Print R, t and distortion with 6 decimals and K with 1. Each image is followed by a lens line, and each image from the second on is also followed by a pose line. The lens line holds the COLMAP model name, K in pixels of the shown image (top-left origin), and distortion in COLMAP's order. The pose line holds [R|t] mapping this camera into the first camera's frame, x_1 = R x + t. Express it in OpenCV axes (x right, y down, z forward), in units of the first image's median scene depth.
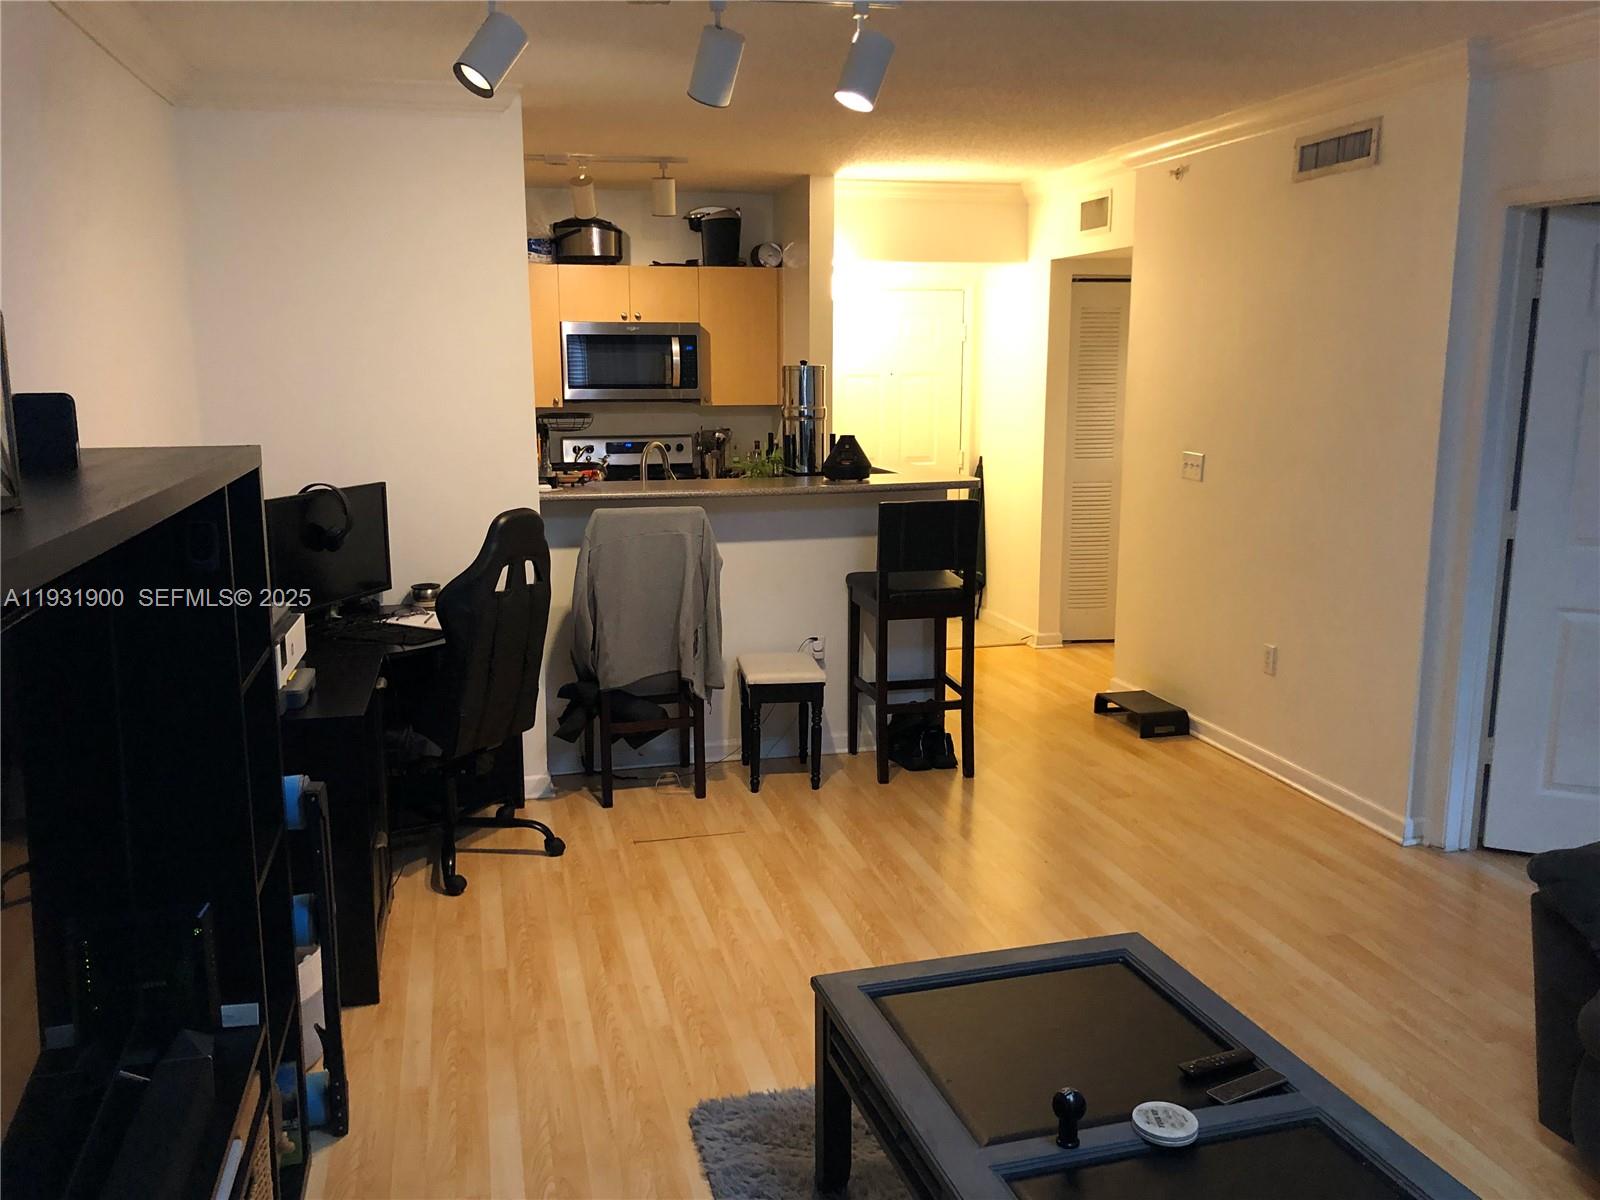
lens RADIAL K [[1306.4, 0, 797.5], [0, 1306.4, 603.5], [0, 0, 1]] dist [0.008785, -0.038609]
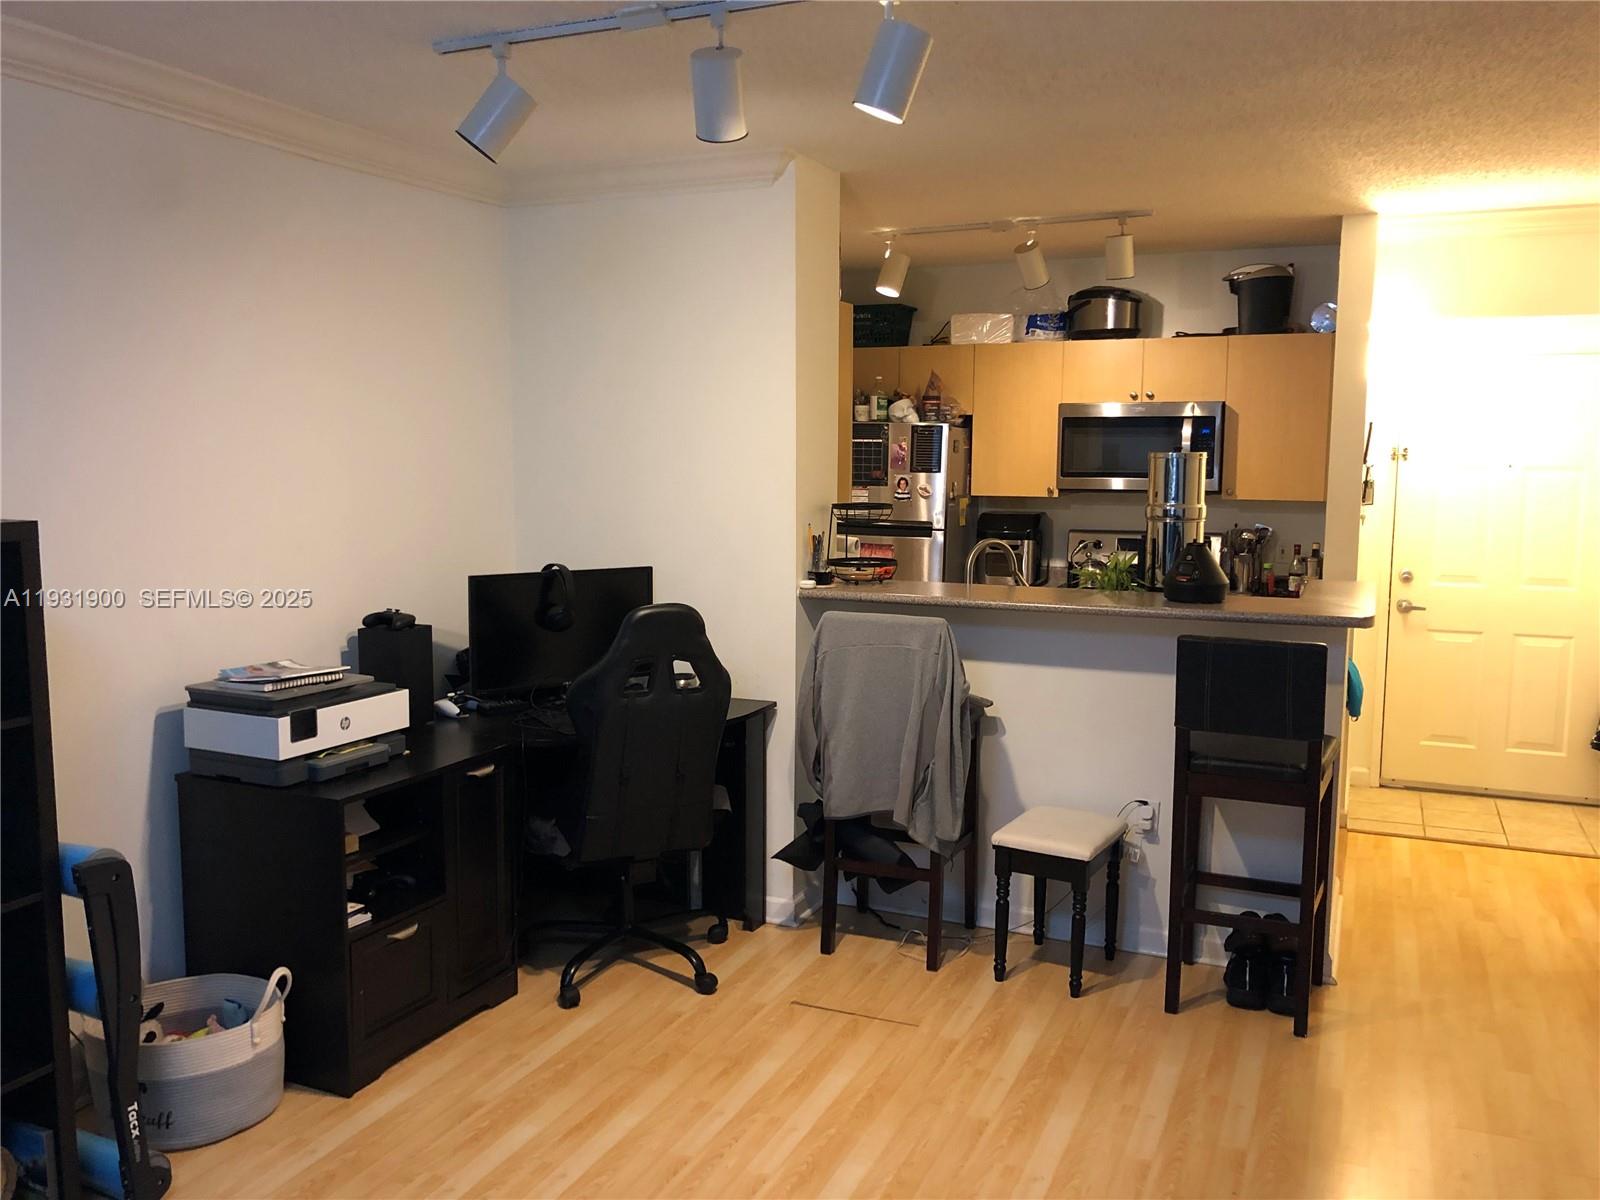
lens RADIAL K [[1306.4, 0, 795.0], [0, 1306.4, 594.1], [0, 0, 1]] dist [0.008785, -0.038609]
pose [[0.785708, 0.074548, -0.614090, 0.313830], [-0.117995, 0.992546, -0.030479, -0.046209], [0.607240, 0.096407, 0.788647, 0.247392]]
